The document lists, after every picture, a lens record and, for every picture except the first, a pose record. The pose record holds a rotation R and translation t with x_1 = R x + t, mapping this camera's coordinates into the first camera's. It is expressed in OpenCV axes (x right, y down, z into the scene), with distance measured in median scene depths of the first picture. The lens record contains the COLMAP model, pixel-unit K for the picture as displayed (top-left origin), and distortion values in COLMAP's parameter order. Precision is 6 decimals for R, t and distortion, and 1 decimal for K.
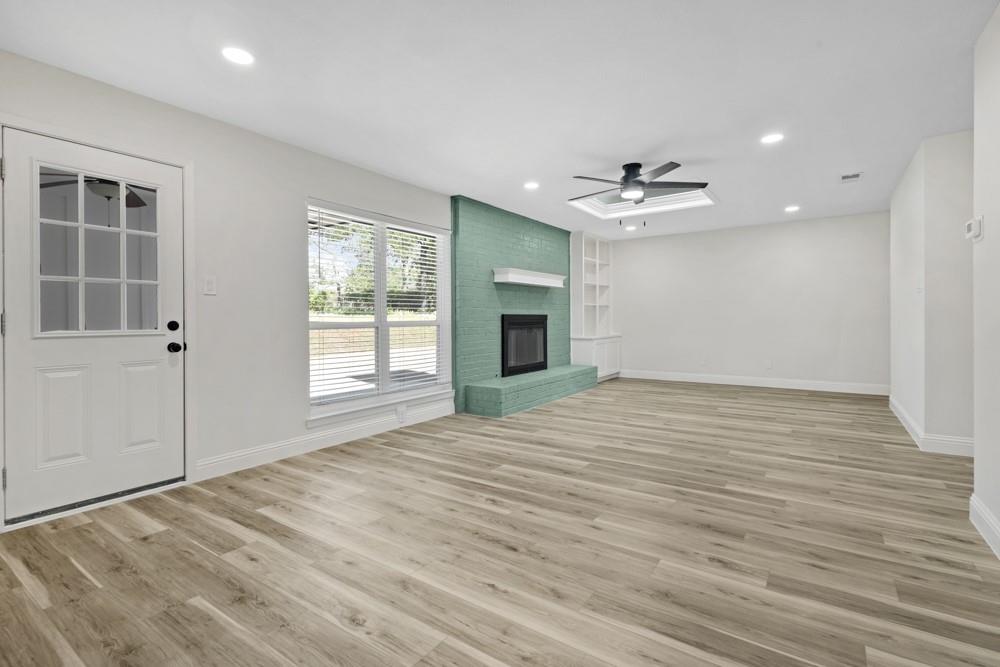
lens RADIAL K [[464.6, 0, 502.1], [0, 464.6, 326.5], [0, 0, 1]] dist [0.004709, -0.001708]
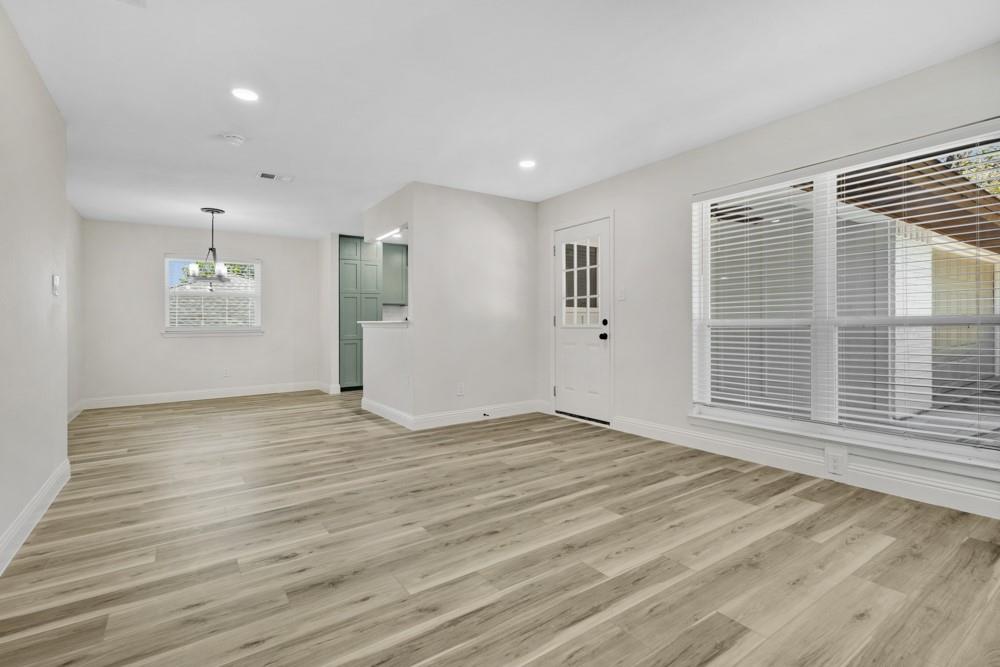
lens RADIAL K [[464.6, 0, 499.5], [0, 464.6, 328.3], [0, 0, 1]] dist [0.004709, -0.001708]
pose [[-0.355042, 0.021654, -0.934600, 0.989759], [-0.001627, 0.999716, 0.023781, -0.019195], [0.934849, 0.009964, -0.354906, 1.424355]]
